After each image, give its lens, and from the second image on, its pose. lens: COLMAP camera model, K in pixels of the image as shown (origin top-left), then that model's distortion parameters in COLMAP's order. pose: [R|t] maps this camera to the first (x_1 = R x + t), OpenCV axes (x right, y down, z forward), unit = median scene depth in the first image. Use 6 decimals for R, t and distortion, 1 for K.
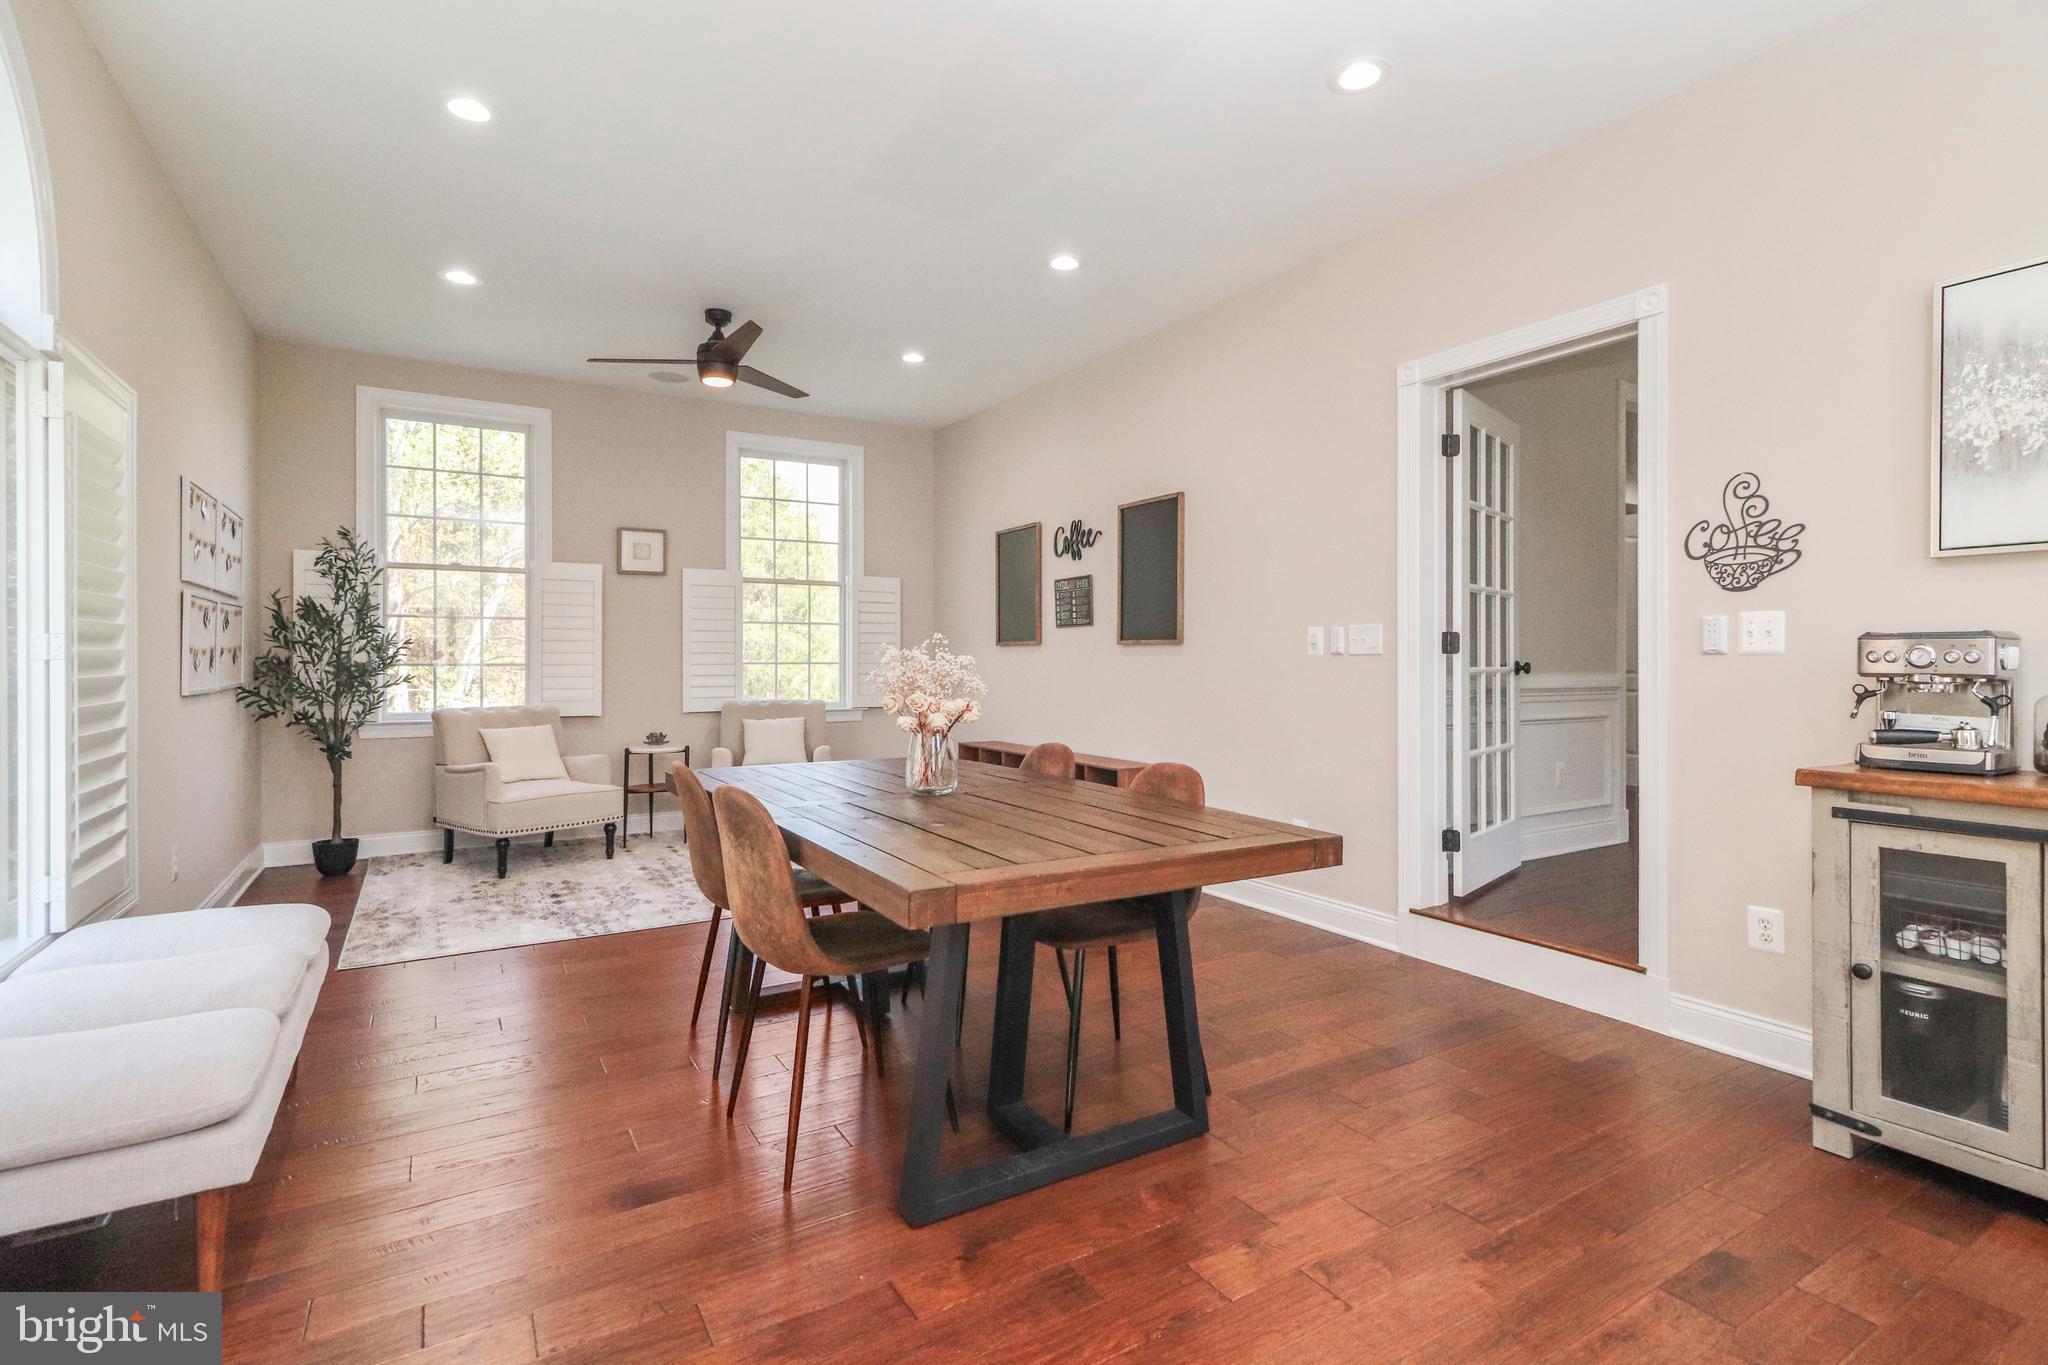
lens RADIAL K [[966.6, 0, 1039.9], [0, 966.6, 654.7], [0, 0, 1]] dist [0.004509, 0.001062]
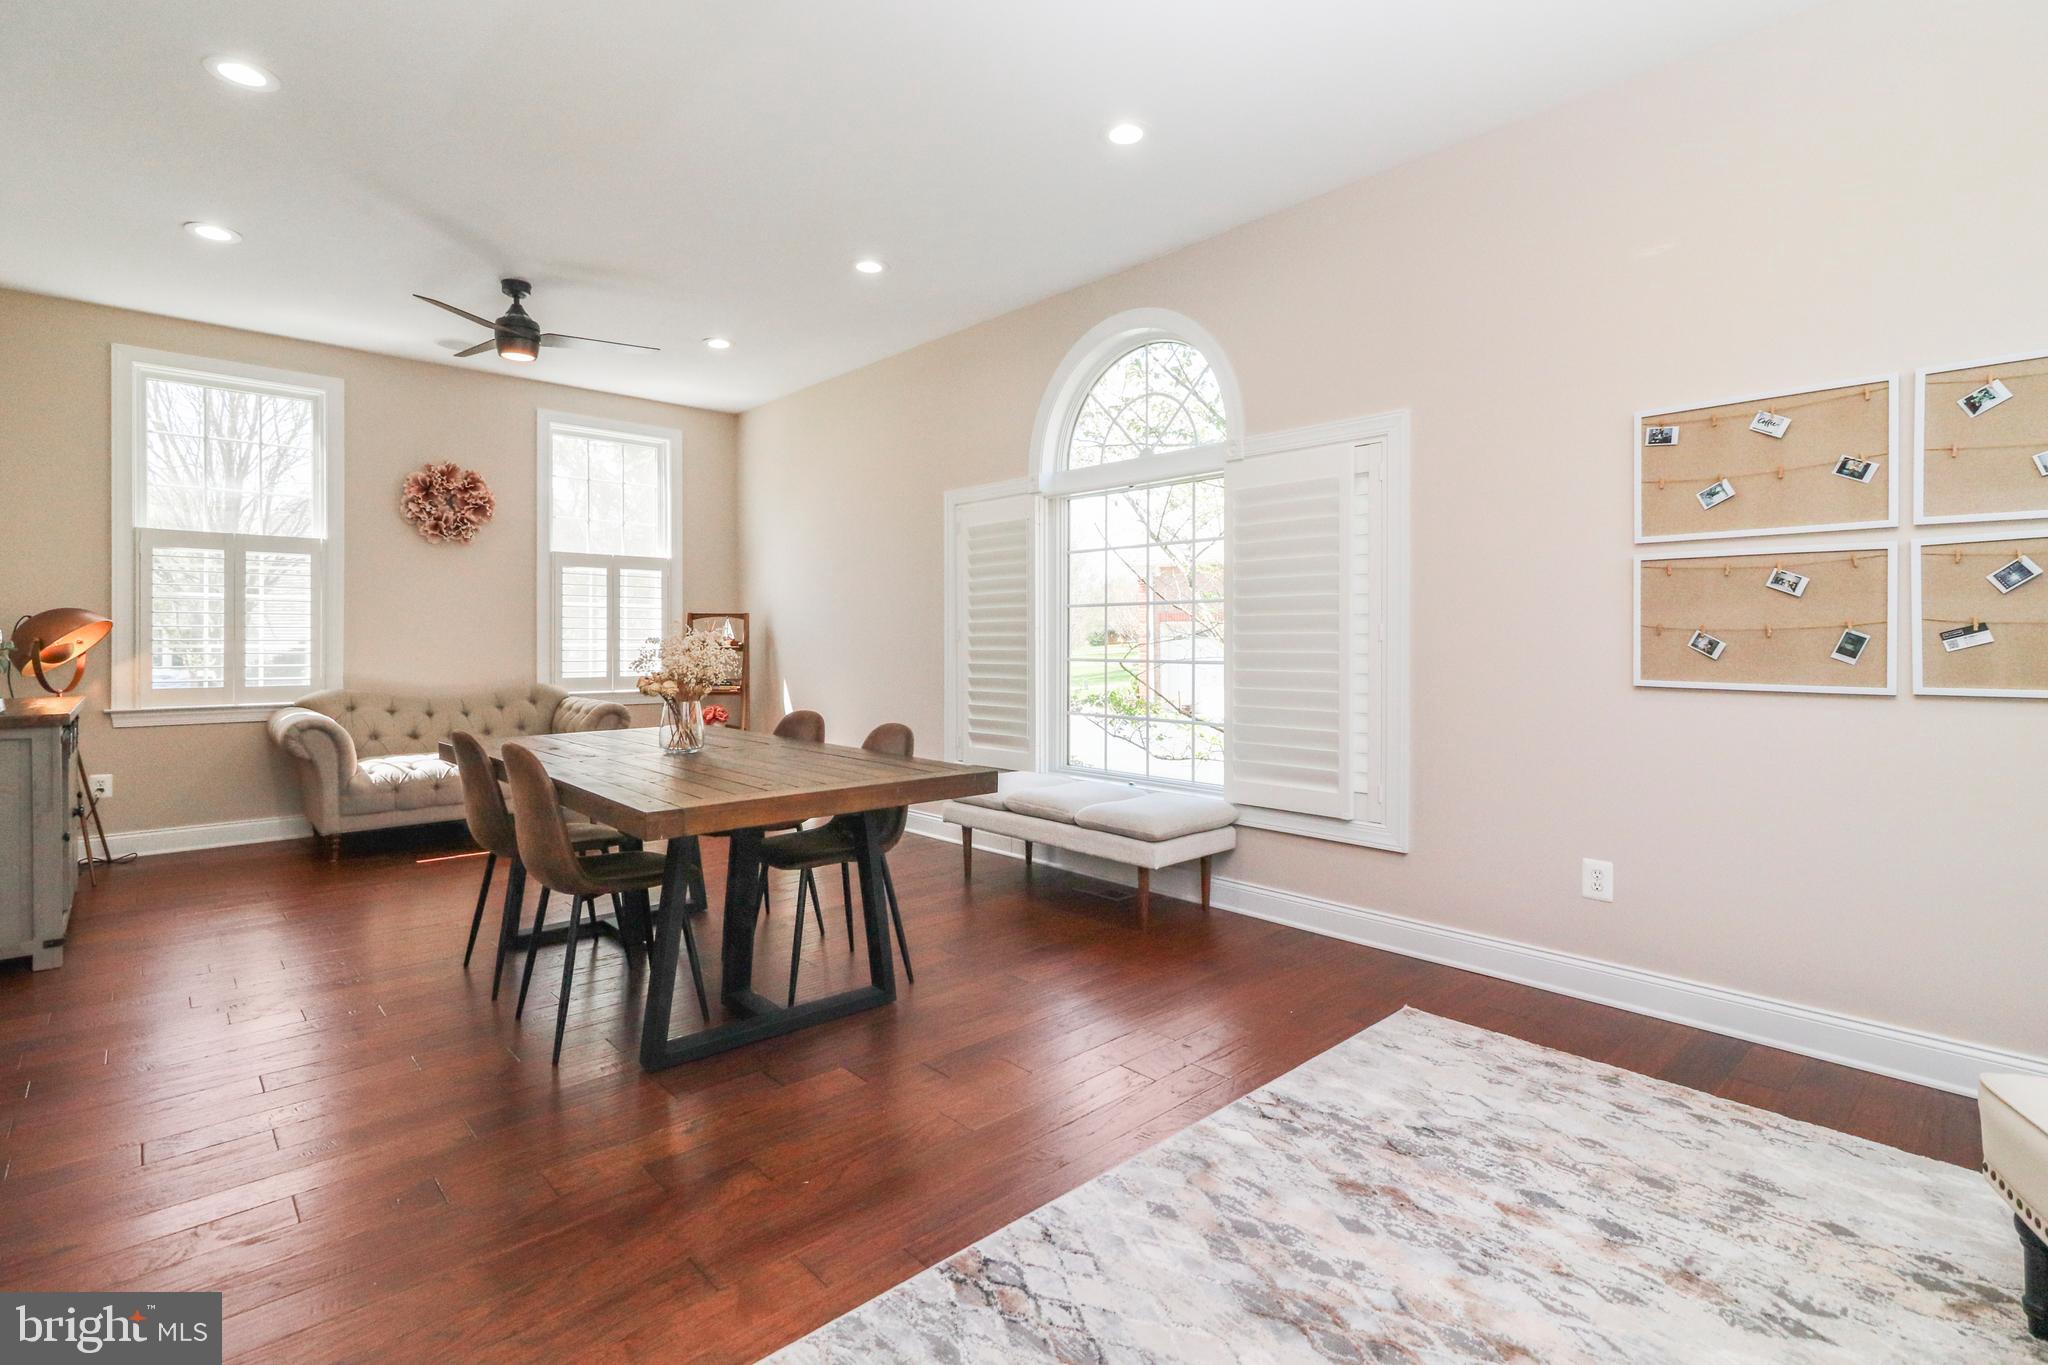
lens RADIAL K [[956.5, 0, 1027.8], [0, 956.5, 644.4], [0, 0, 1]] dist [0.002287, 0.000764]
pose [[-0.982364, -0.001326, -0.186973, -0.142113], [-0.000586, 0.999992, -0.004017, 0.005066], [0.186977, -0.003837, -0.982357, 1.033408]]
